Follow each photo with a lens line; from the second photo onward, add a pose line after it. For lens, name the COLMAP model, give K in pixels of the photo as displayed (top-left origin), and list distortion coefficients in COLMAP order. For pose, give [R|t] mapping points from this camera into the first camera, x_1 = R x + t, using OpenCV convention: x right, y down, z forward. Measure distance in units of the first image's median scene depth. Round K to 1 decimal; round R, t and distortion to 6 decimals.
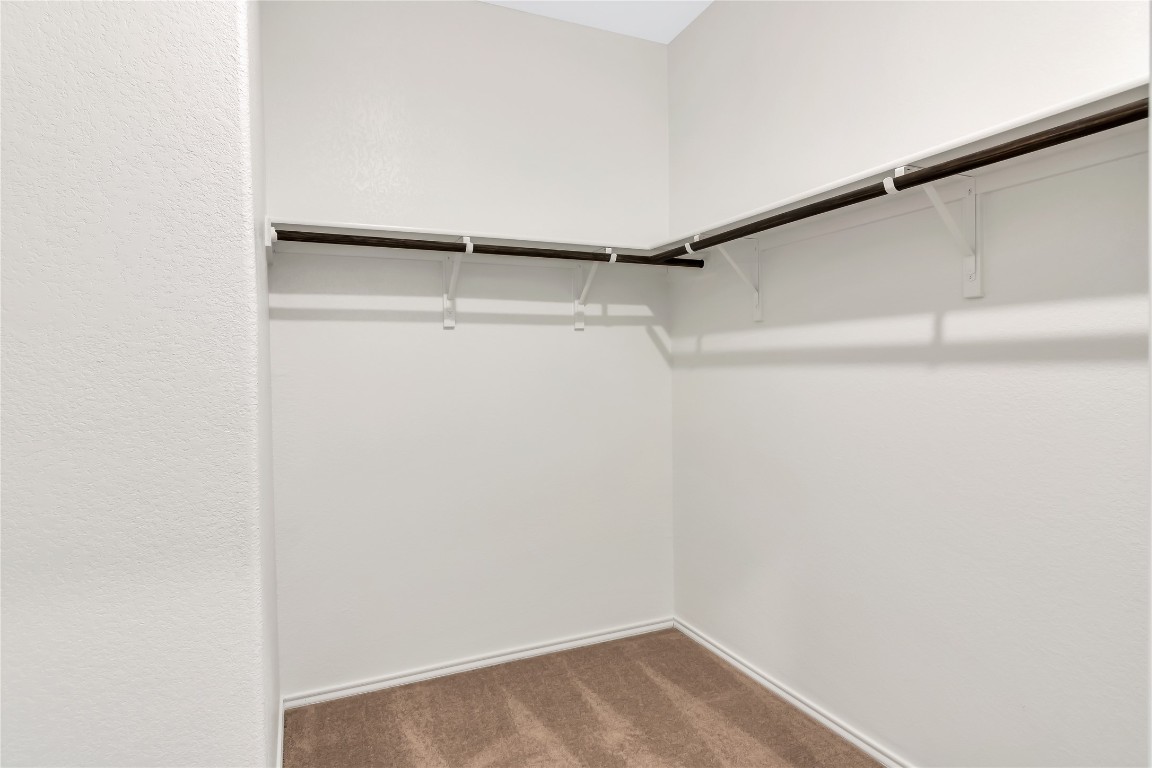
lens RADIAL K [[621.7, 0, 571.4], [0, 621.7, 372.5], [0, 0, 1]] dist [-0.000169, 0.000696]
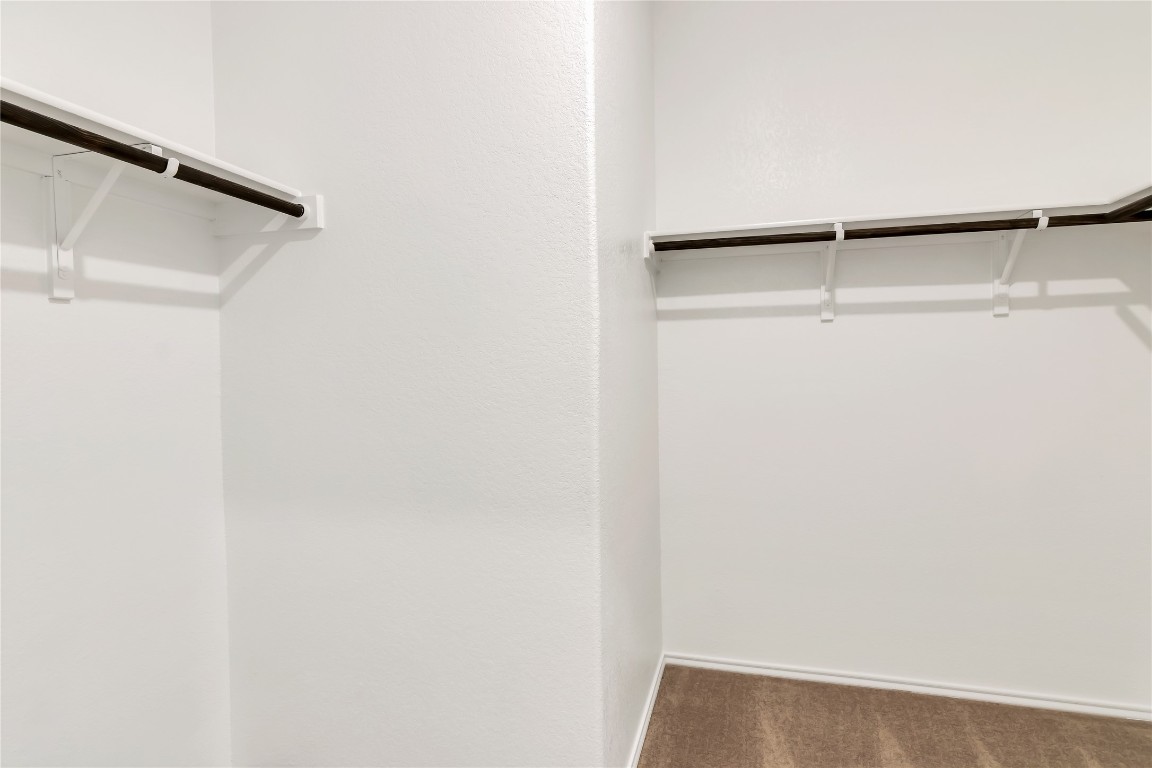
lens RADIAL K [[621.7, 0, 571.4], [0, 621.7, 372.5], [0, 0, 1]] dist [-0.000169, 0.000696]
pose [[0.768540, 0.010159, -0.639721, 0.123419], [-0.002895, 0.999919, 0.012402, -0.003662], [0.639796, -0.007679, 0.768507, 0.019283]]
